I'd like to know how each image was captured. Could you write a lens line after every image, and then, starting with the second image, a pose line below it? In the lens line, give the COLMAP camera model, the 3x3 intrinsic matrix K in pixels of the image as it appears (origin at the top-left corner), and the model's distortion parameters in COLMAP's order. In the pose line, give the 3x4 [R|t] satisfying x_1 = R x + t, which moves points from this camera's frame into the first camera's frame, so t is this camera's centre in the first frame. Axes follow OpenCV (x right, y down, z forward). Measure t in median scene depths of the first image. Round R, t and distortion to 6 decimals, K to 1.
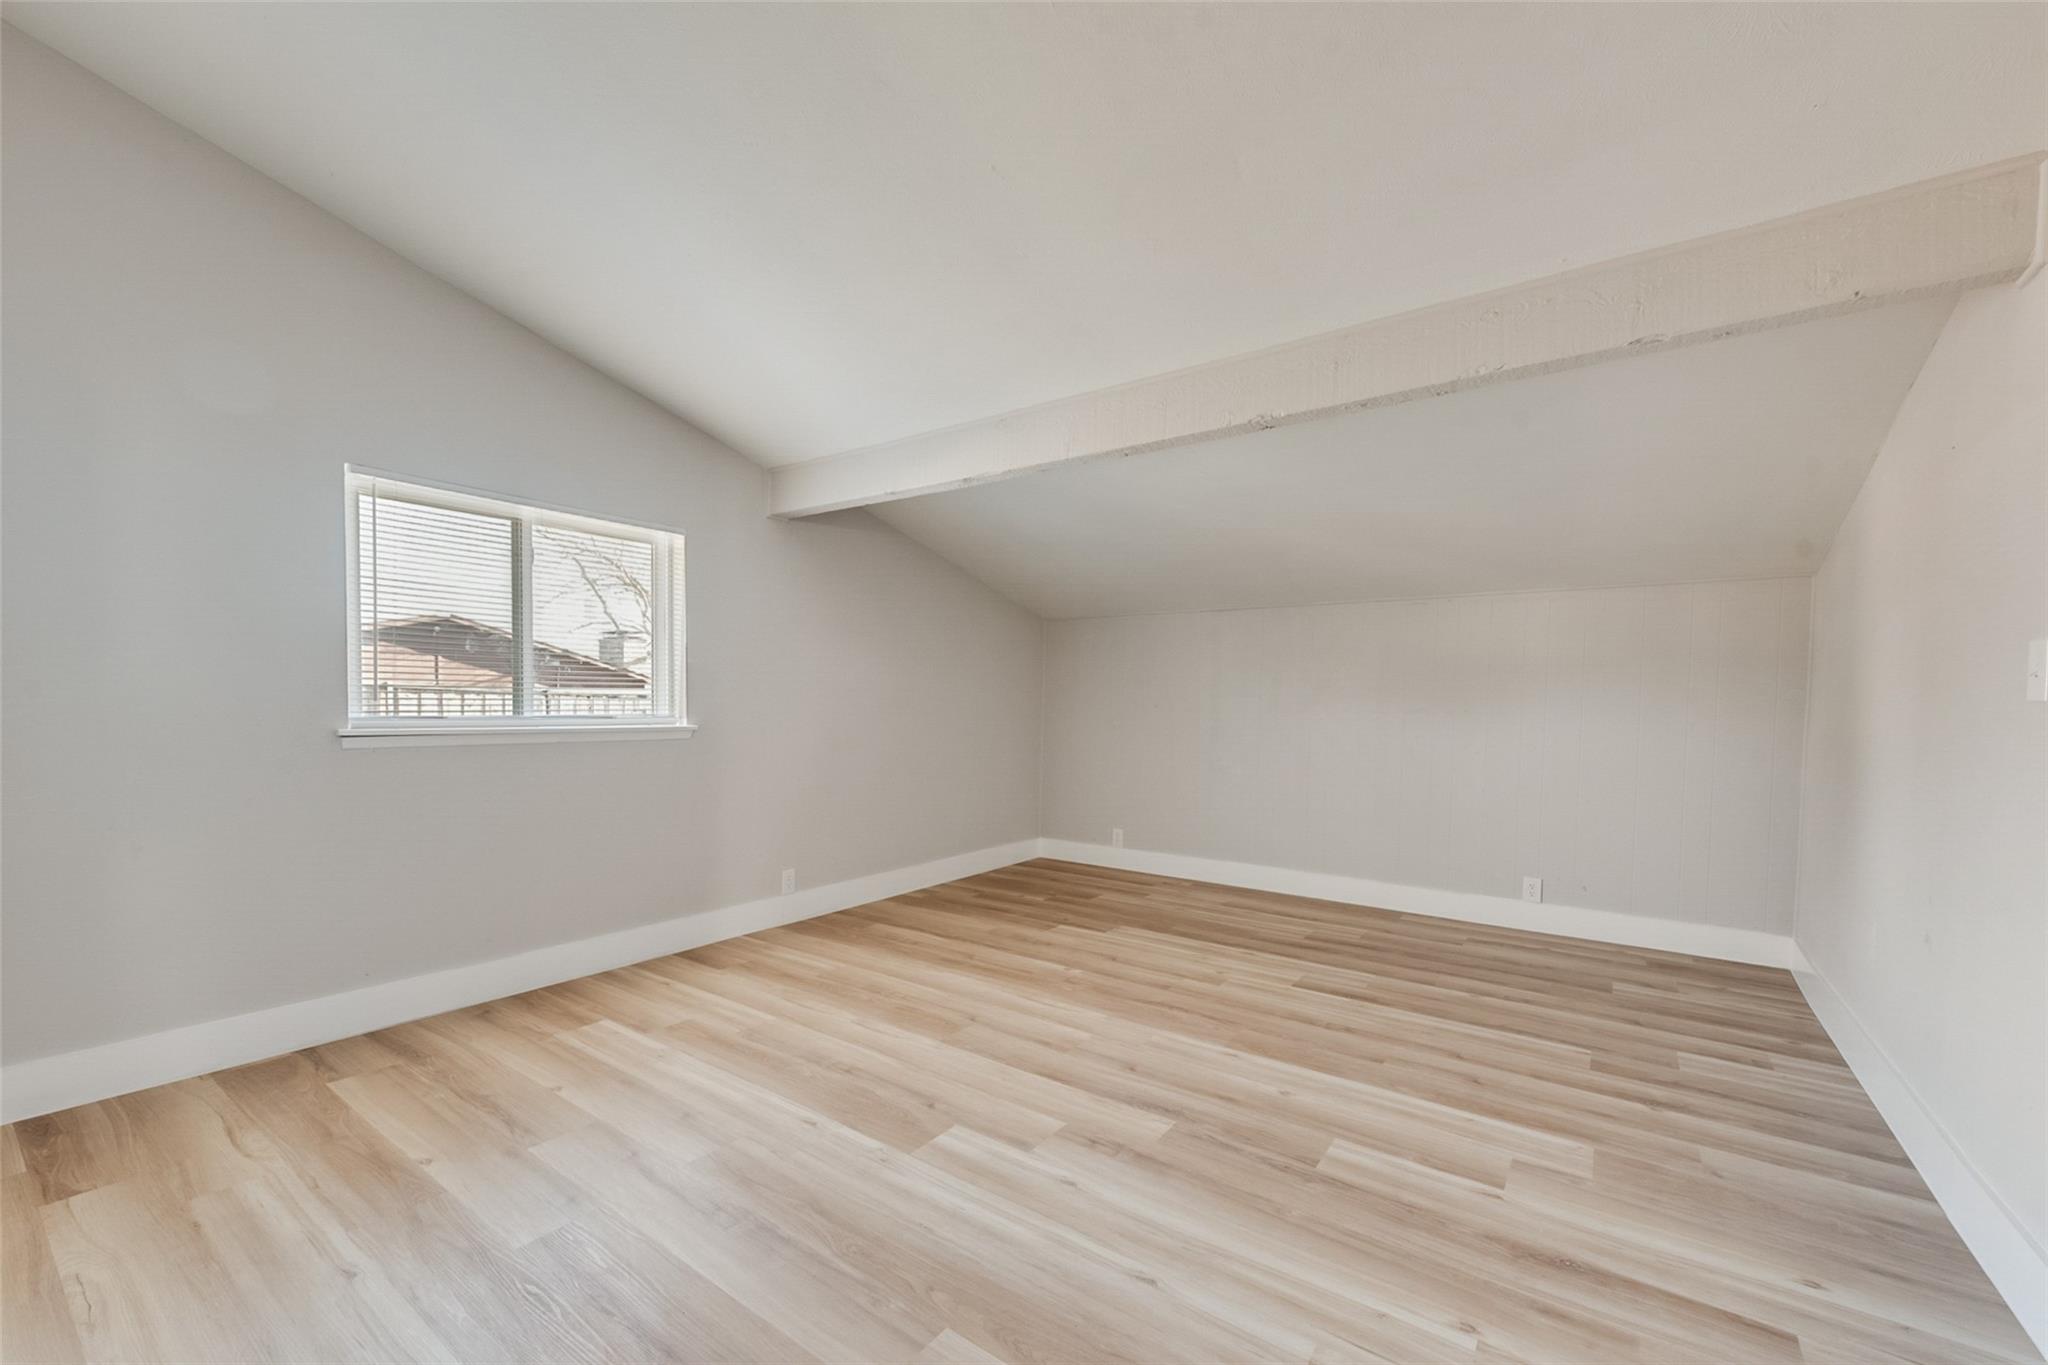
lens RADIAL K [[813.6, 0, 1025.4], [0, 813.6, 693.8], [0, 0, 1]] dist [0.001487, 0.000086]
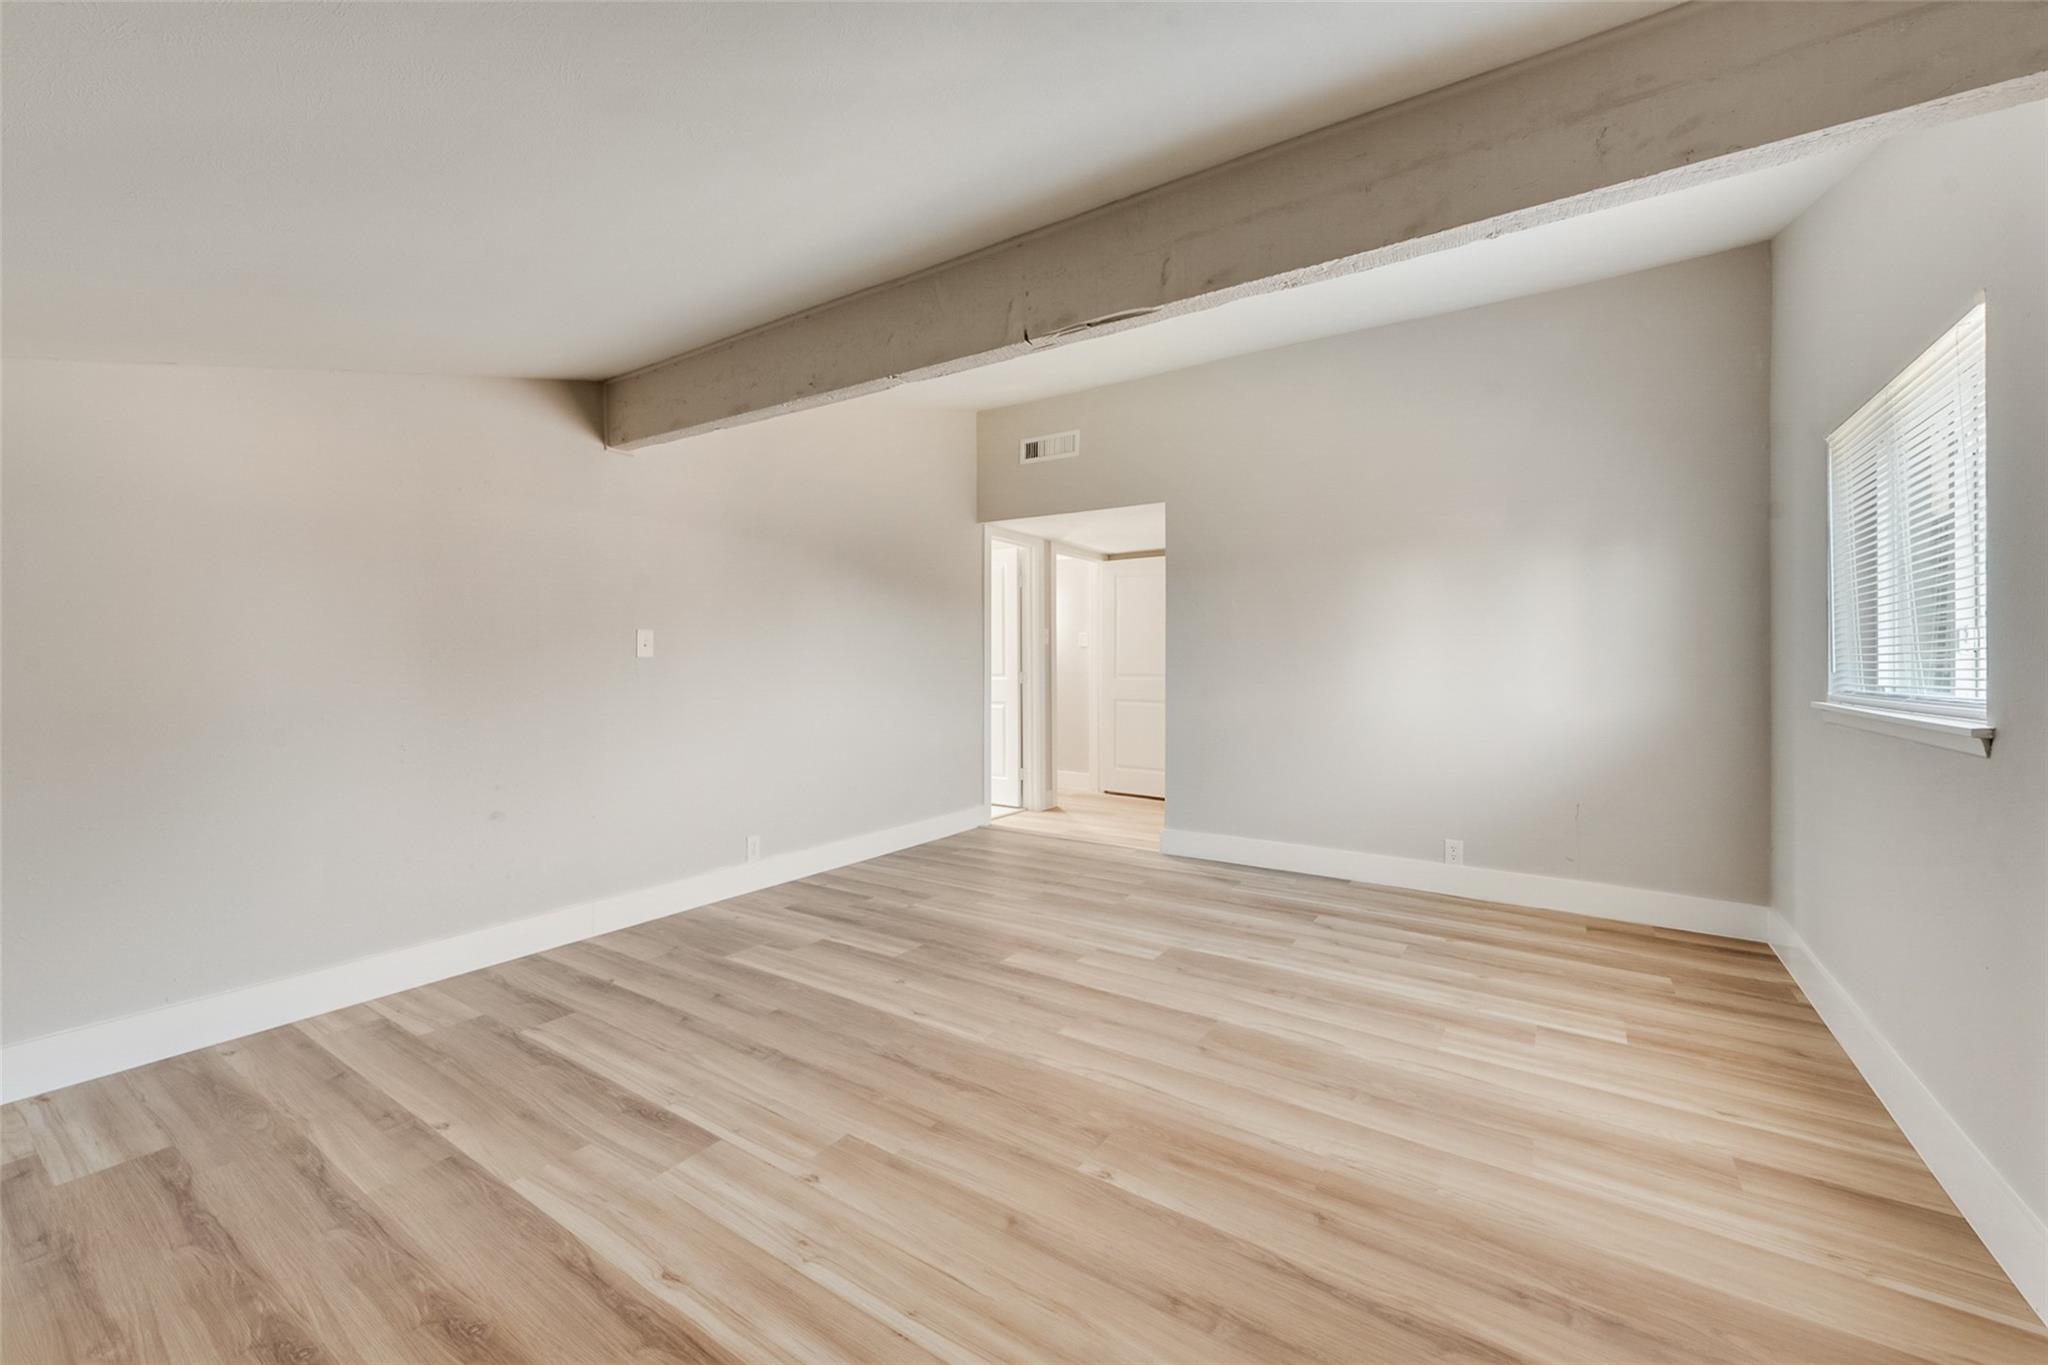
lens RADIAL K [[813.6, 0, 1021.9], [0, 813.6, 674.5], [0, 0, 1]] dist [0.001487, 0.000086]
pose [[-0.999110, -0.014518, -0.039600, 0.150809], [-0.014607, 0.999891, 0.001953, 0.020176], [0.039568, 0.002530, -0.999214, 1.747158]]
